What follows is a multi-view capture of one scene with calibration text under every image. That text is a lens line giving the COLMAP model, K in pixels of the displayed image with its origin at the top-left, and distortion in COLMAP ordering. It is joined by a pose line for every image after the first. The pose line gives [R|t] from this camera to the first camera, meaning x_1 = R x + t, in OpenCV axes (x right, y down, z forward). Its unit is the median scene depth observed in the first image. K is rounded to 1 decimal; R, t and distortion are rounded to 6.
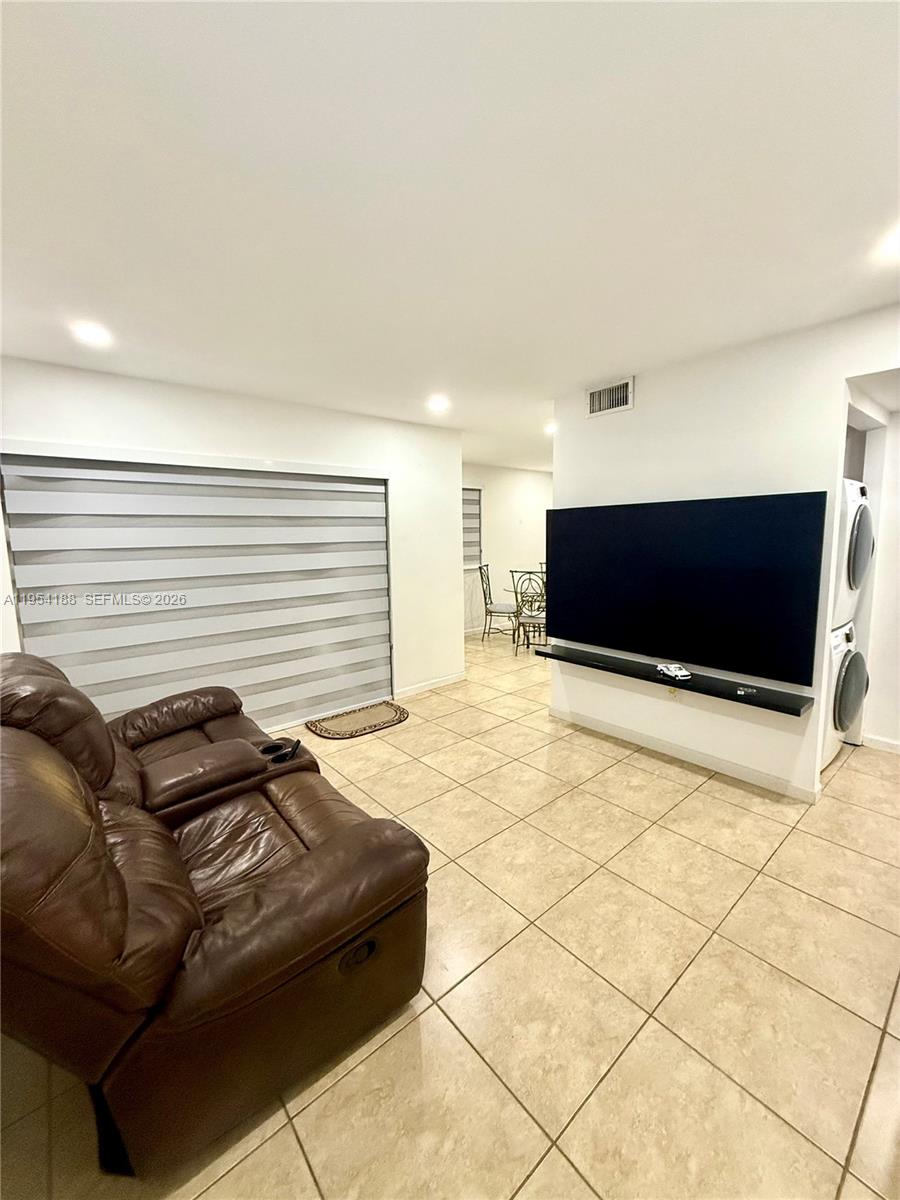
lens RADIAL K [[486.6, 0, 447.6], [0, 486.6, 597.6], [0, 0, 1]] dist [-0.000678, -0.000248]
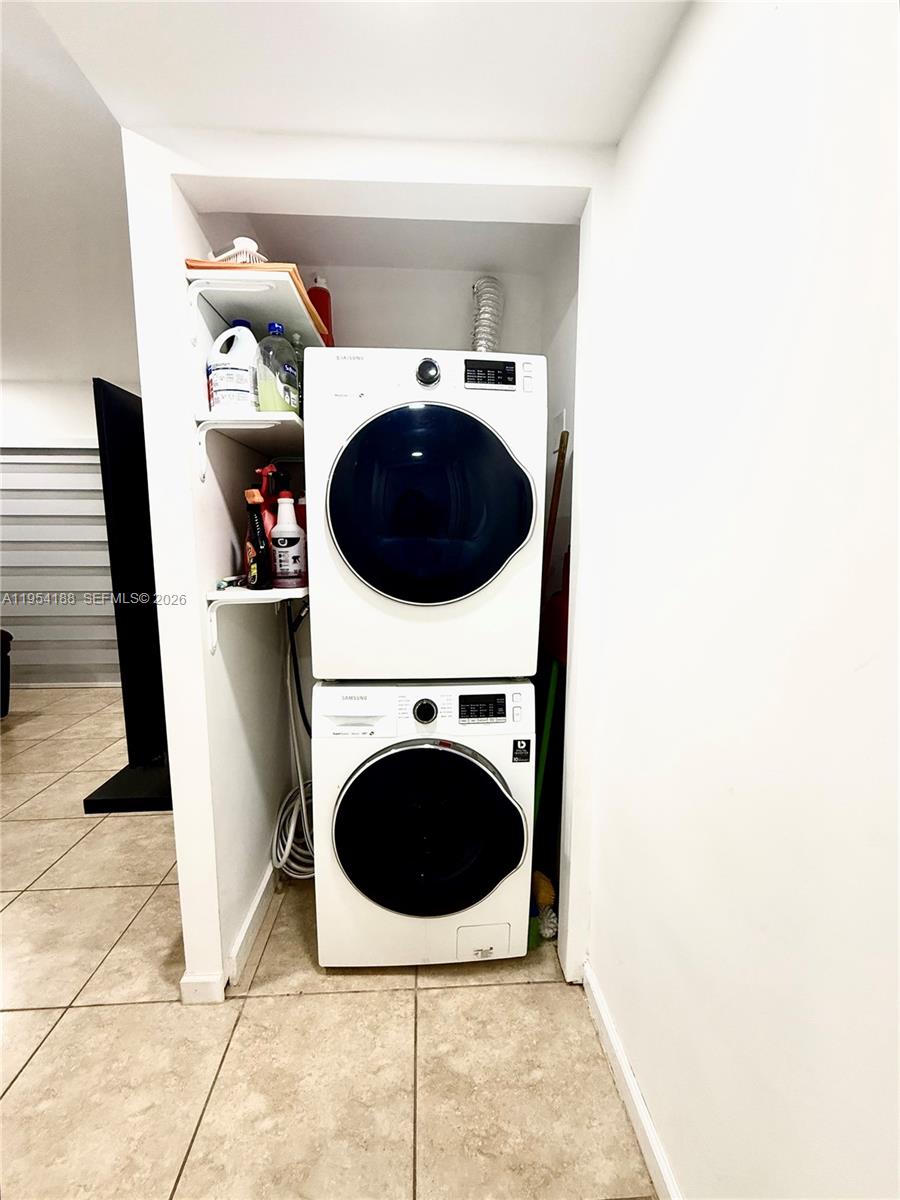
lens RADIAL K [[486.6, 0, 450.6], [0, 486.6, 601.5], [0, 0, 1]] dist [-0.000678, -0.000248]
pose [[0.807647, 0.104472, -0.580338, 1.237264], [-0.100573, 0.994165, 0.039003, -0.049425], [0.581027, 0.026865, 0.813441, 0.731053]]
